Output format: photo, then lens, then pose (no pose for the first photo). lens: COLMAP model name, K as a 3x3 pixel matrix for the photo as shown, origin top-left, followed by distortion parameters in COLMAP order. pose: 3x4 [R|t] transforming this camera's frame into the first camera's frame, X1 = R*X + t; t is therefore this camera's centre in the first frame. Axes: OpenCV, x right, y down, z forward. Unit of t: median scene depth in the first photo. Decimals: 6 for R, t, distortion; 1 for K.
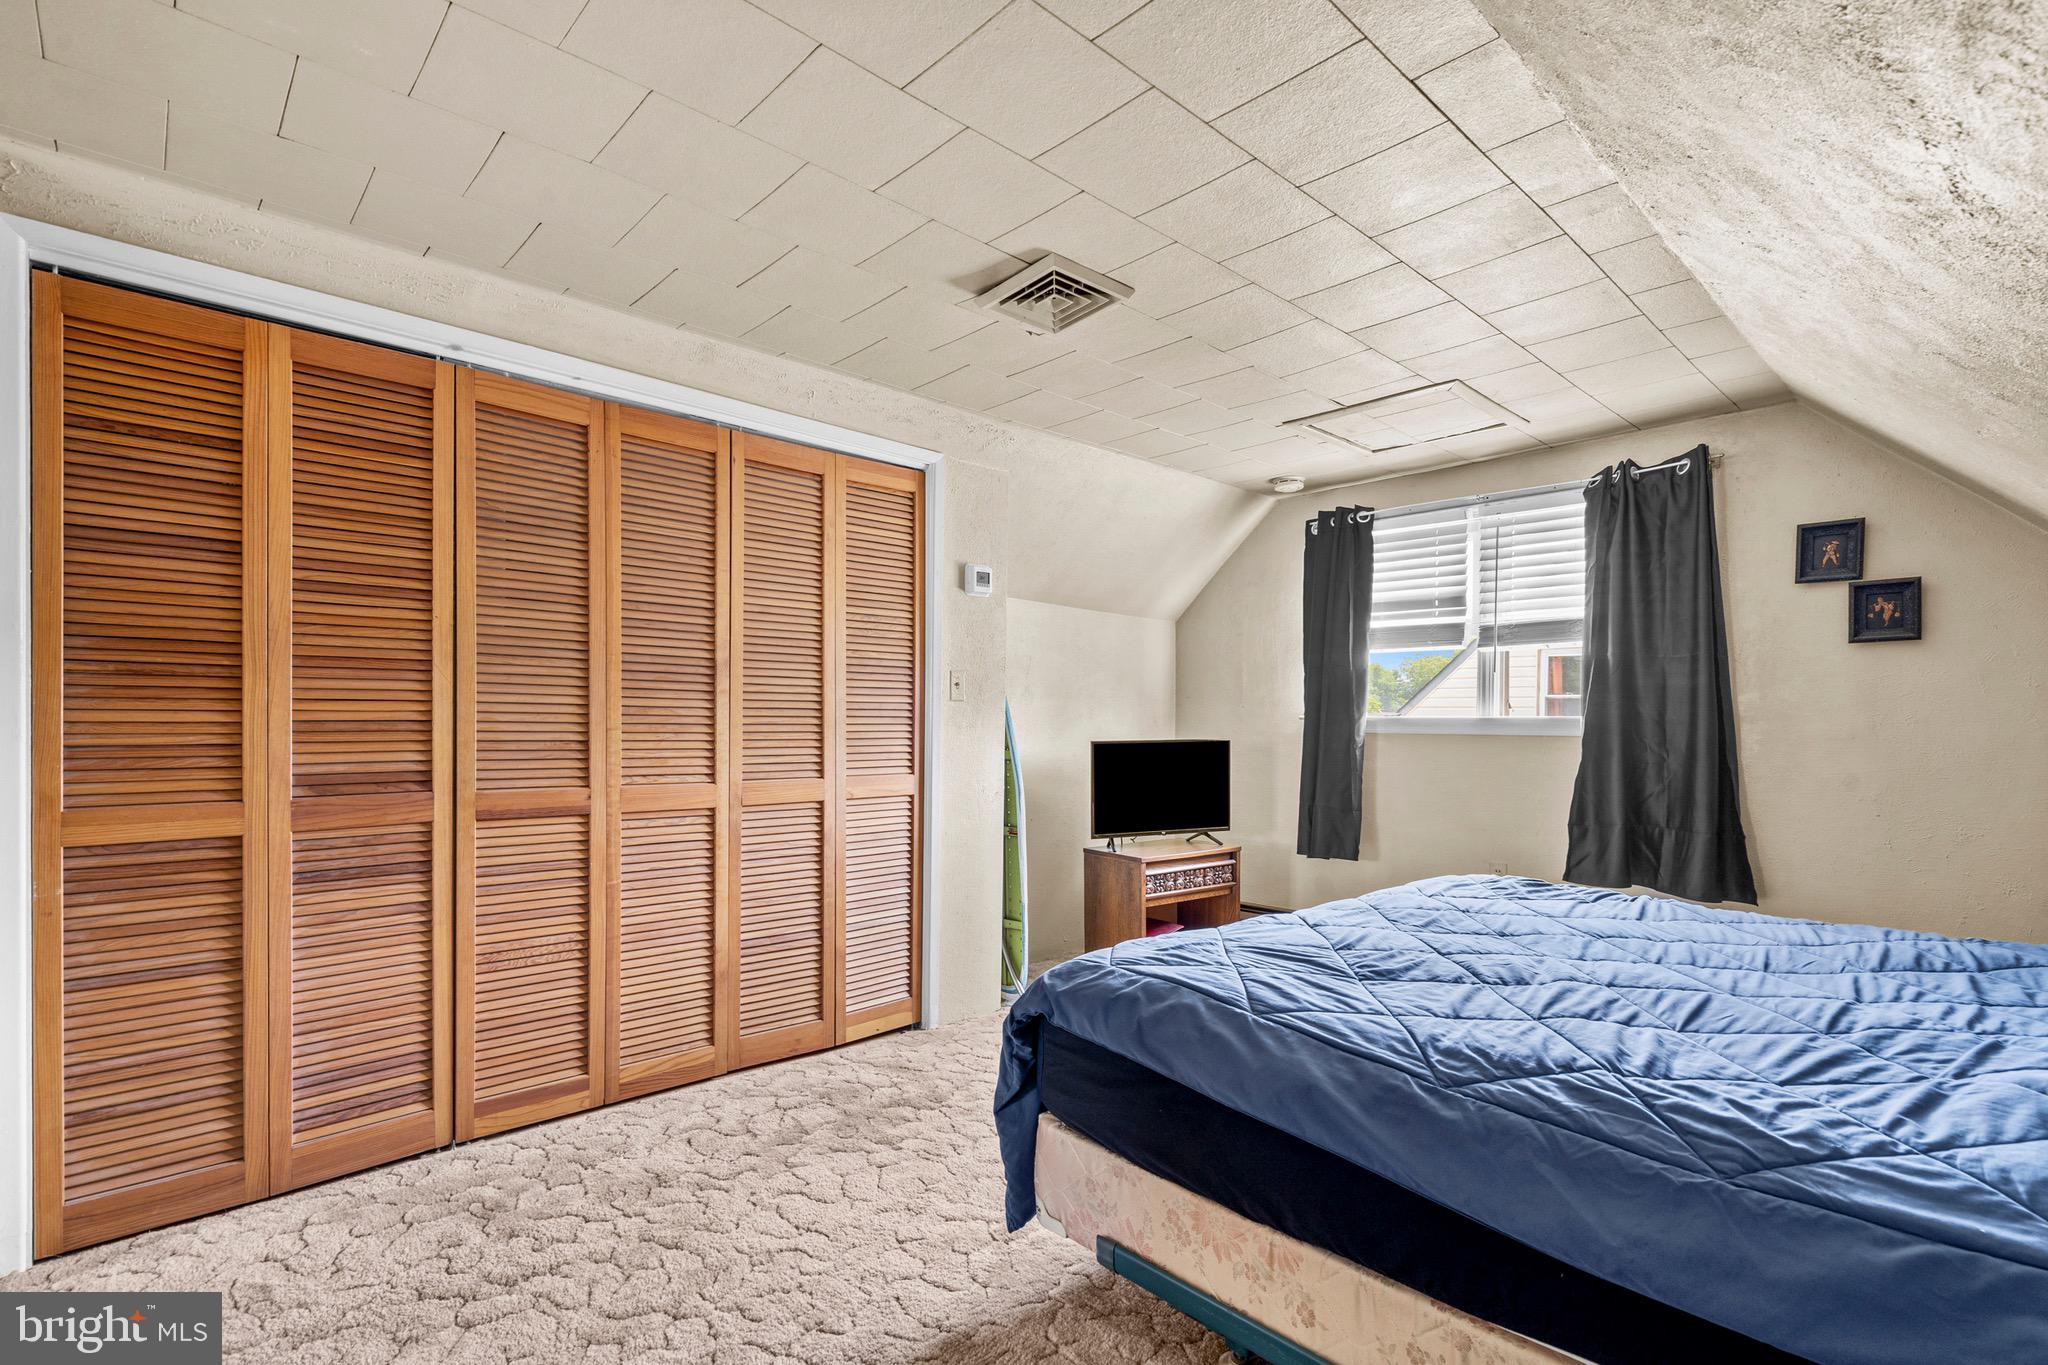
lens RADIAL K [[944.2, 0, 1028.5], [0, 944.2, 747.9], [0, 0, 1]] dist [-0.005164, 0.003146]
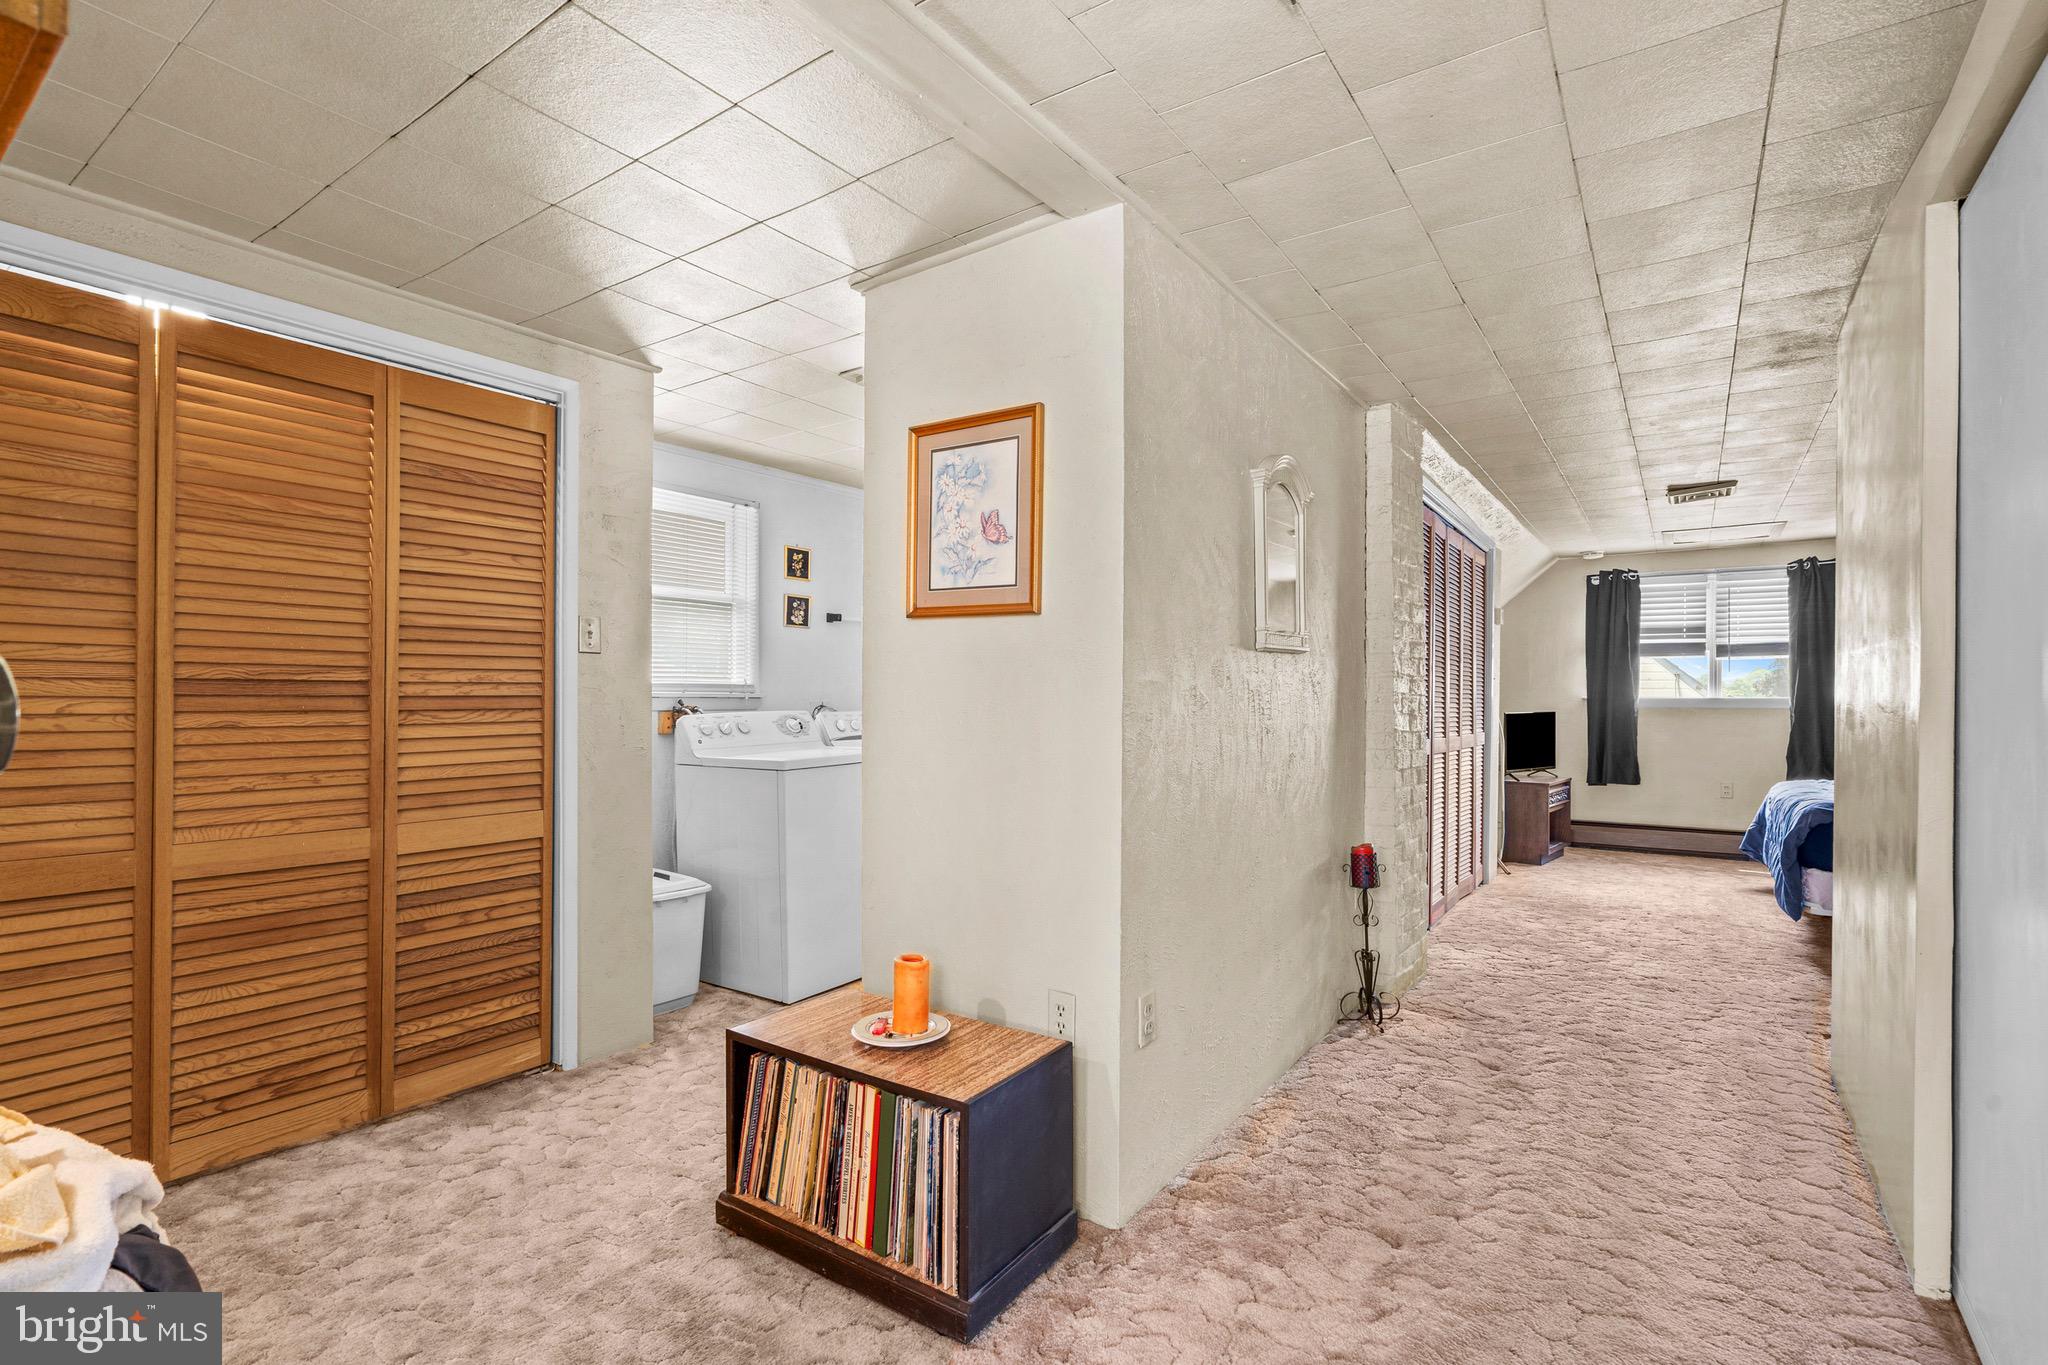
lens RADIAL K [[944.2, 0, 1019.3], [0, 944.2, 697.9], [0, 0, 1]] dist [-0.005164, 0.003146]
pose [[0.979733, -0.002804, 0.200288, -1.108692], [0.008746, 0.999547, -0.028788, 0.006025], [-0.200117, 0.029956, 0.979314, -0.422051]]
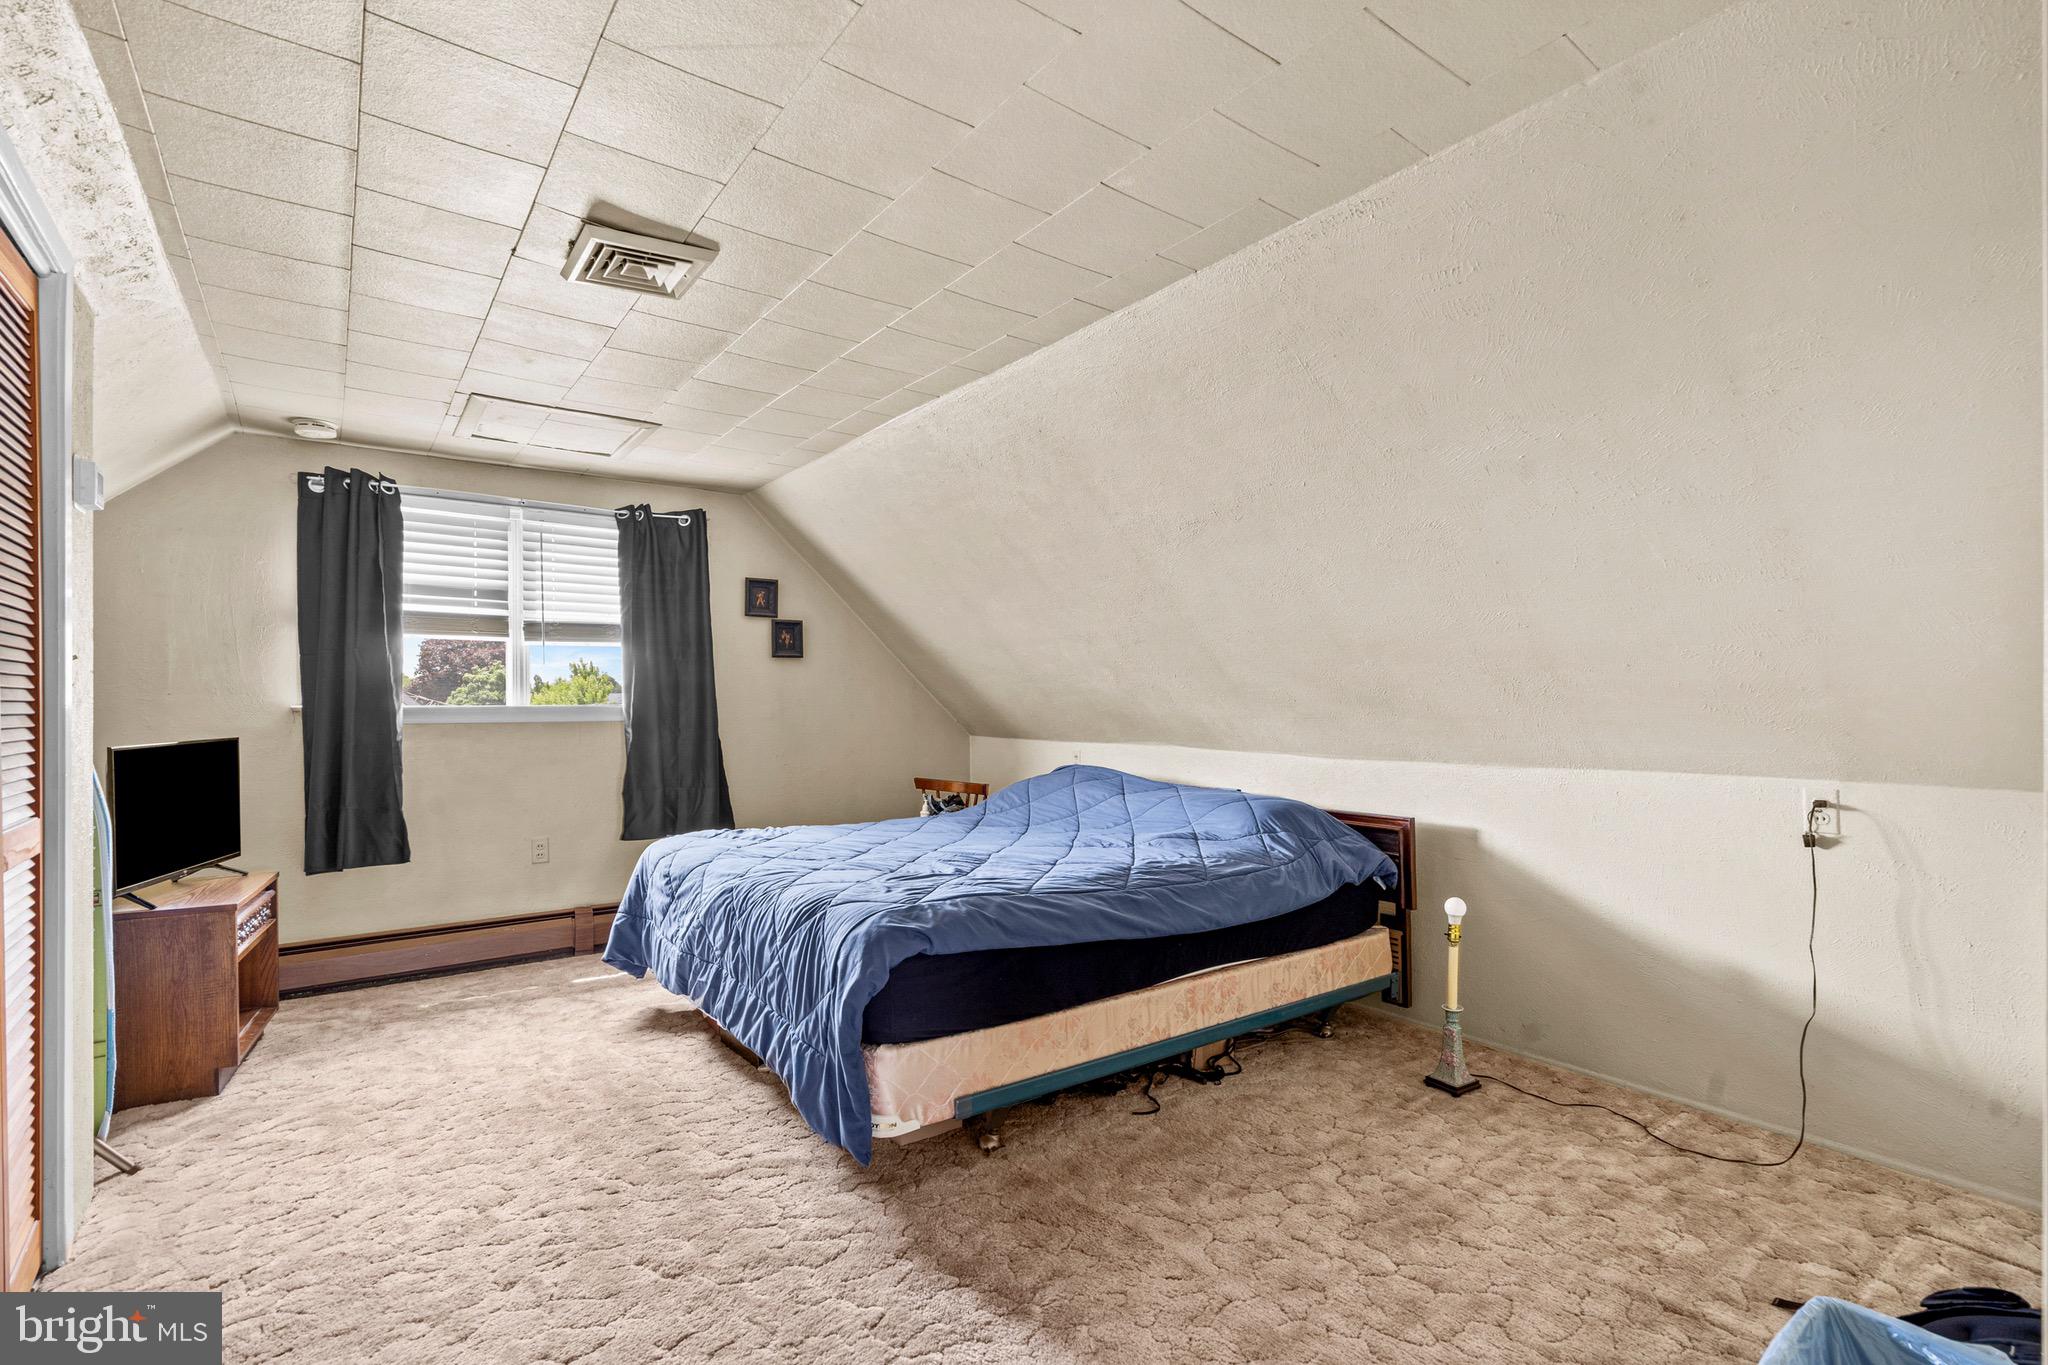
lens RADIAL K [[944.2, 0, 1025.5], [0, 944.2, 709.7], [0, 0, 1]] dist [-0.005164, 0.003146]
pose [[0.113327, -0.012588, 0.993478, -0.526129], [0.037679, 0.999255, 0.008364, -0.015642], [-0.992843, 0.036486, 0.113717, 0.314739]]
